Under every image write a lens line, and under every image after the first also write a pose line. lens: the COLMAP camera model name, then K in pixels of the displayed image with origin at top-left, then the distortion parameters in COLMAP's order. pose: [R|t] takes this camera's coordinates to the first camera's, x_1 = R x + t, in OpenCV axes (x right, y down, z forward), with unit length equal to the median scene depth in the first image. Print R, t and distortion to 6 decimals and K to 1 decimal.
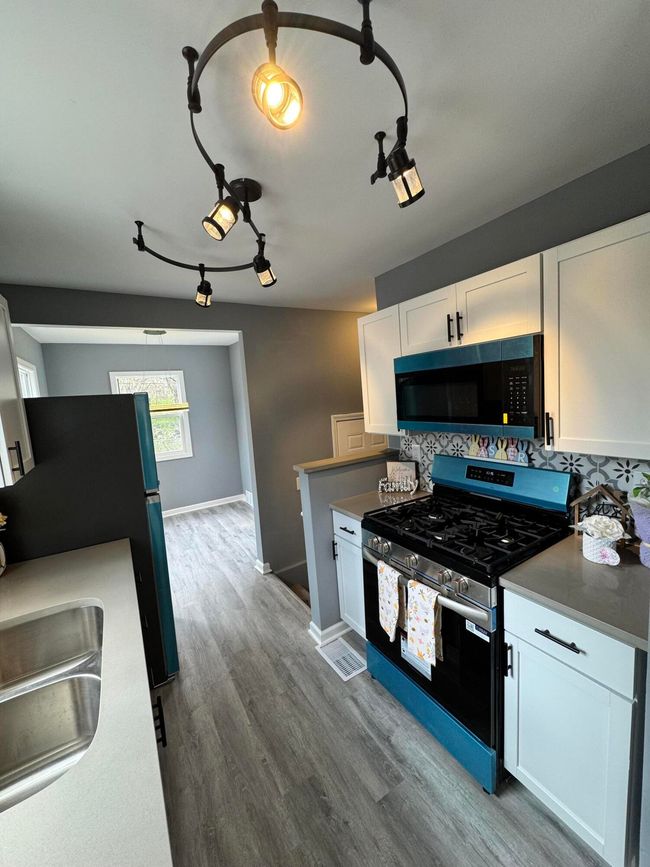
lens RADIAL K [[345.4, 0, 326.4], [0, 345.4, 432.9], [0, 0, 1]] dist [-0.004771, 0.000916]
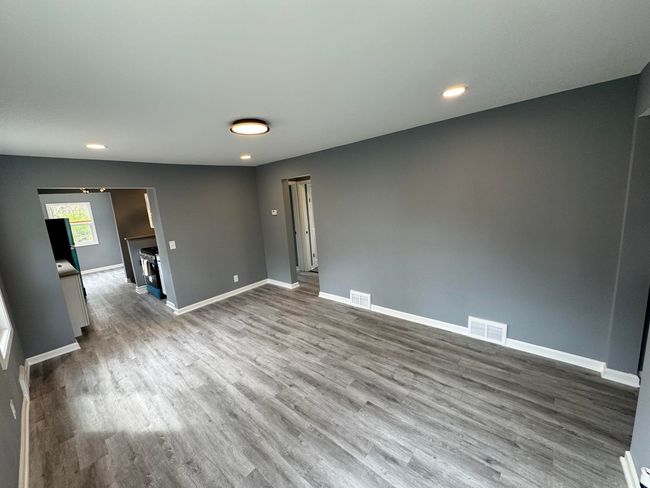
lens RADIAL K [[261.2, 0, 327.0], [0, 261.2, 244.9], [0, 0, 1]] dist [-0.001546, 0.000429]
pose [[0.956138, -0.044343, 0.289541, 1.320161], [0.032022, 0.998374, 0.047154, 0.128515], [-0.291162, -0.035814, 0.956003, -2.515083]]
